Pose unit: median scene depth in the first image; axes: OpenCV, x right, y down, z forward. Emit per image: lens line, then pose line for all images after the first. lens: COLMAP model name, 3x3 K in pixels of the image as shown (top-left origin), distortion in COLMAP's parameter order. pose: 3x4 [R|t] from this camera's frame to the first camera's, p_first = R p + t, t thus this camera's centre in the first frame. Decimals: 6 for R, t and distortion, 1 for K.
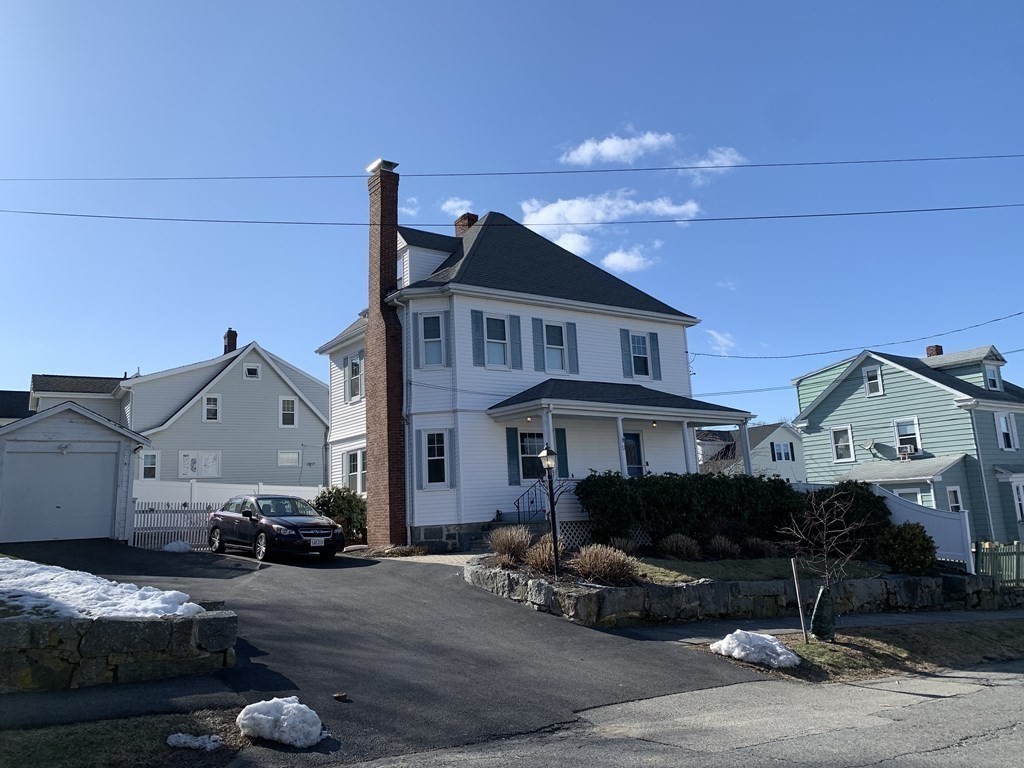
lens RADIAL K [[785.5, 0, 507.3], [0, 785.5, 362.8], [0, 0, 1]] dist [0.025863, -0.006504]
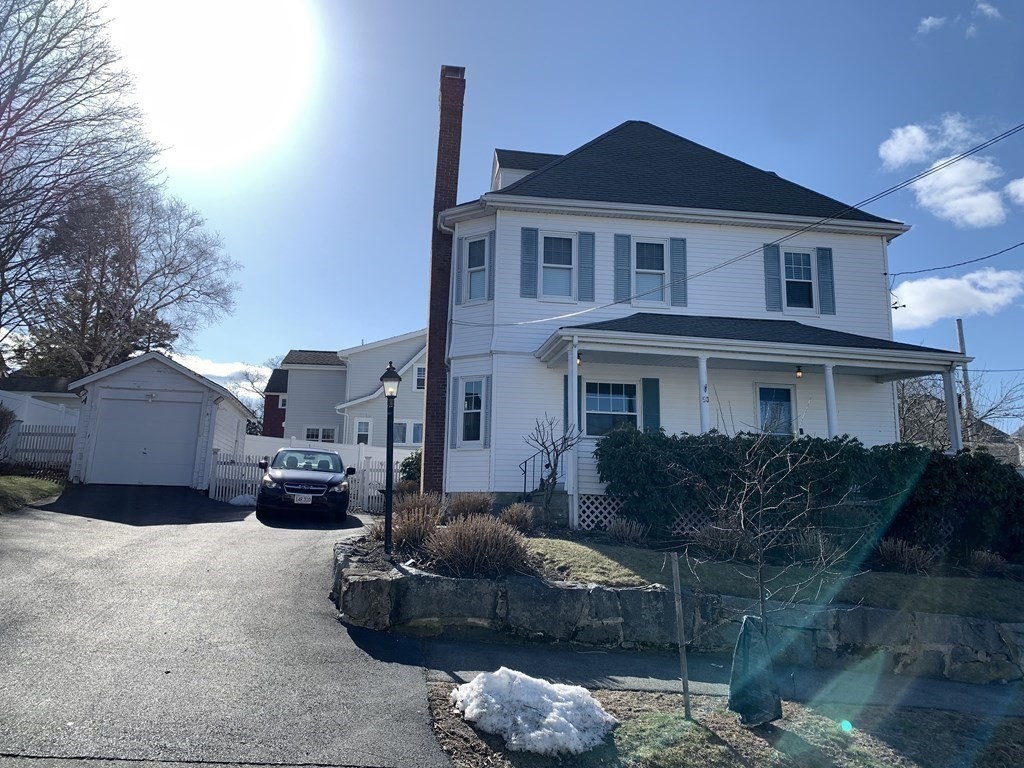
lens RADIAL K [[781.2, 0, 512.6], [0, 781.2, 371.1], [0, 0, 1]] dist [0.007009, 0.006048]
pose [[0.883401, -0.016065, -0.468342, 0.311647], [0.022900, 0.999698, 0.008904, 0.069829], [0.468057, -0.018590, 0.883503, 0.289657]]
